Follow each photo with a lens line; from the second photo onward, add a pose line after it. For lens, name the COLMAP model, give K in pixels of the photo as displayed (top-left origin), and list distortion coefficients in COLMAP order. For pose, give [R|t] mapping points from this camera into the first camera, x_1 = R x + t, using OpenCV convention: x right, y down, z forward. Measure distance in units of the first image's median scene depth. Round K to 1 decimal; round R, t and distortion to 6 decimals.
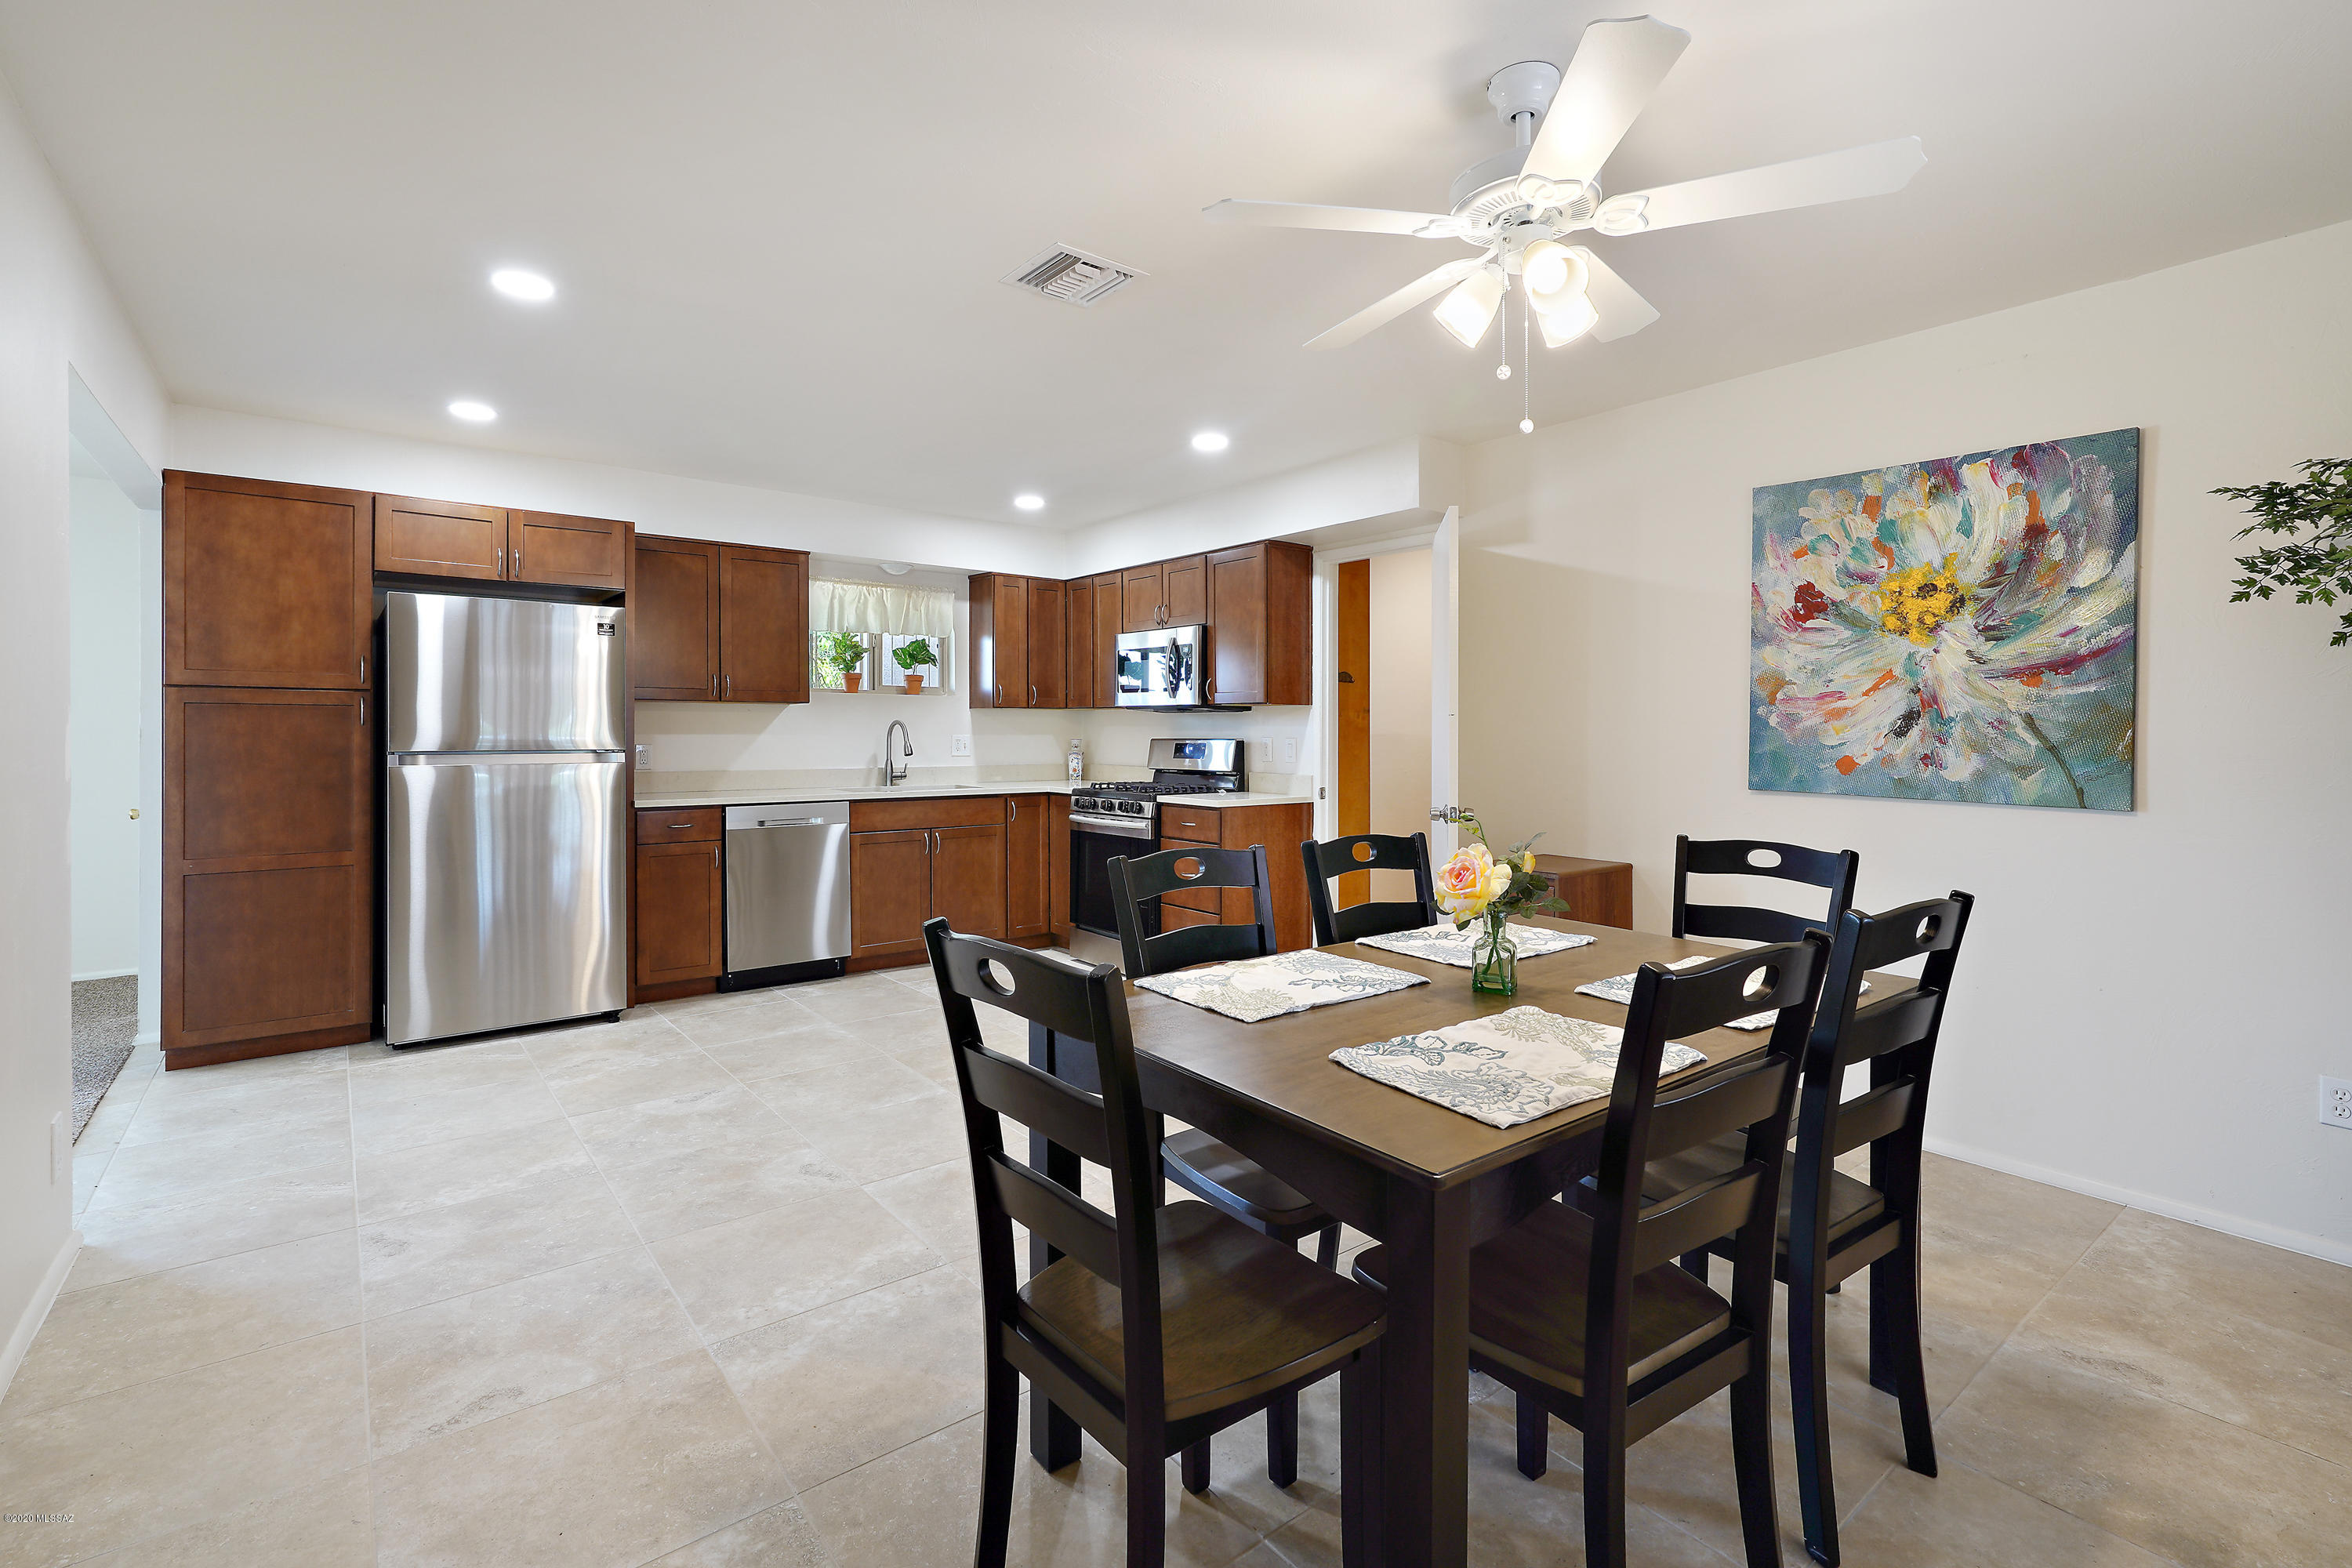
lens RADIAL K [[1106.8, 0, 1173.8], [0, 1106.8, 726.3], [0, 0, 1]] dist [-0.001910, 0.000971]
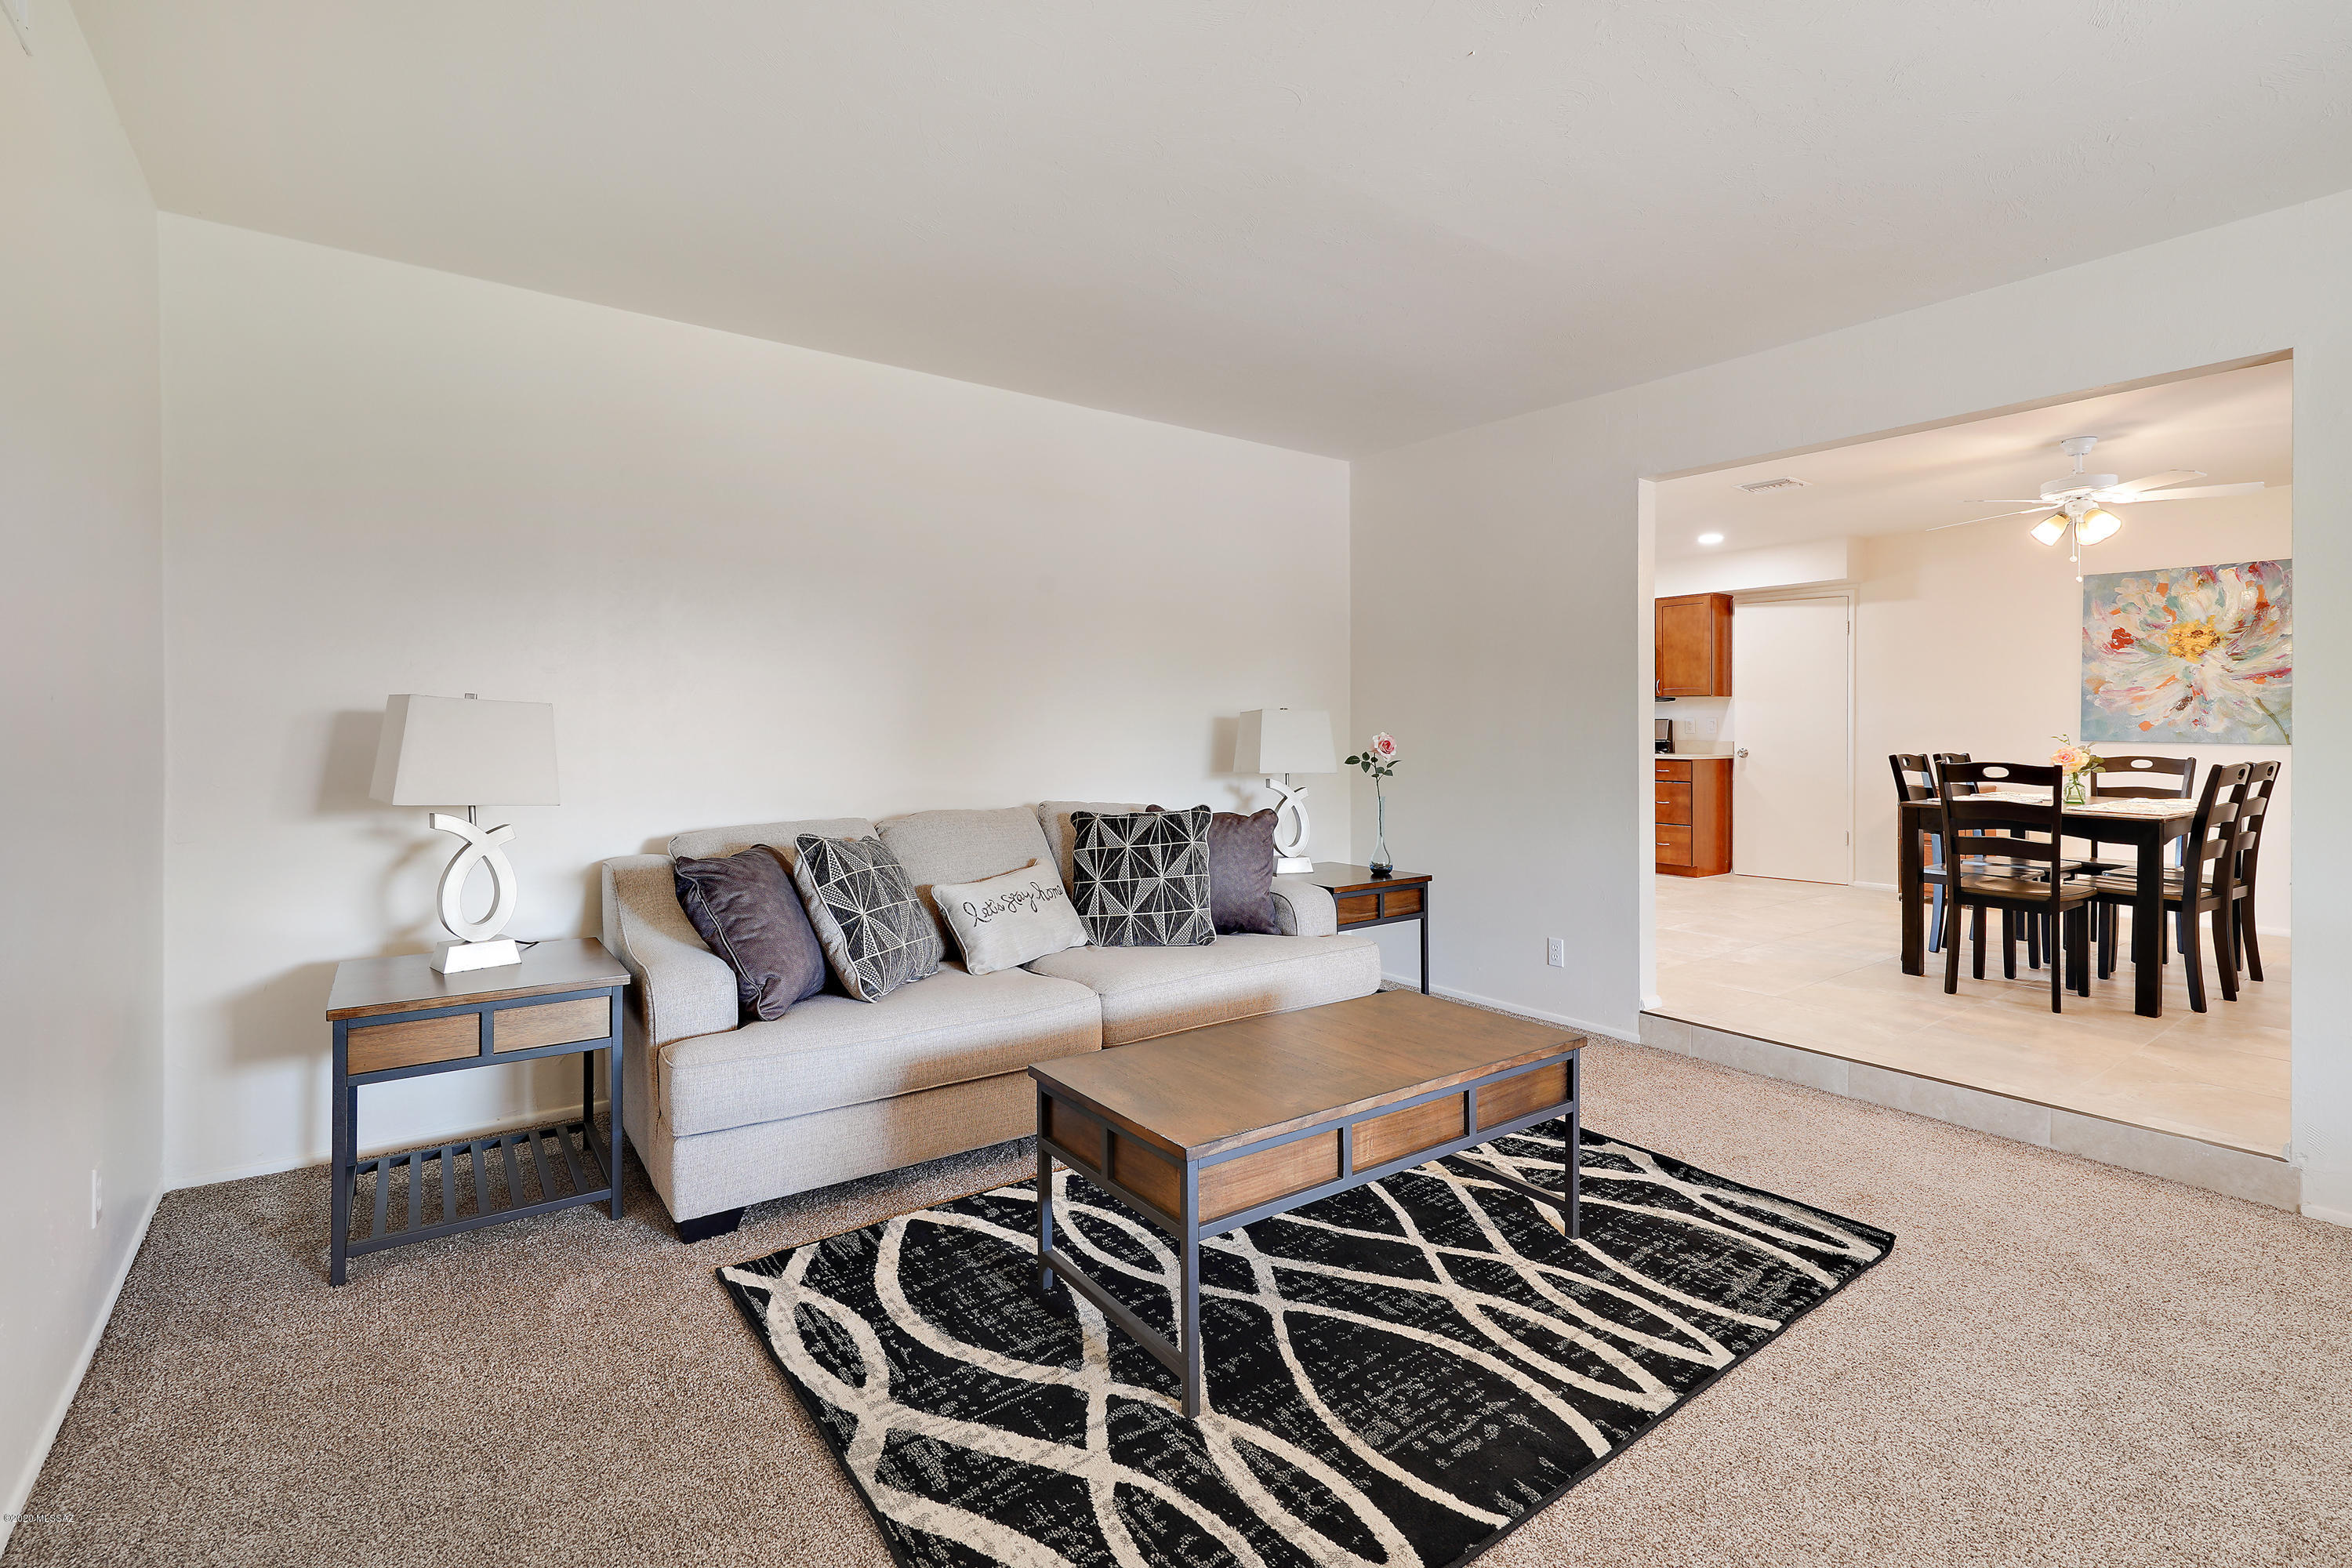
lens RADIAL K [[1090.5, 0, 1180.6], [0, 1090.5, 728.1], [0, 0, 1]] dist [0.010714, 0.001458]
pose [[0.999015, -0.004210, -0.044175, -0.947417], [0.004535, 0.999963, 0.007261, 0.017677], [0.044143, -0.007454, 0.998997, -0.939739]]
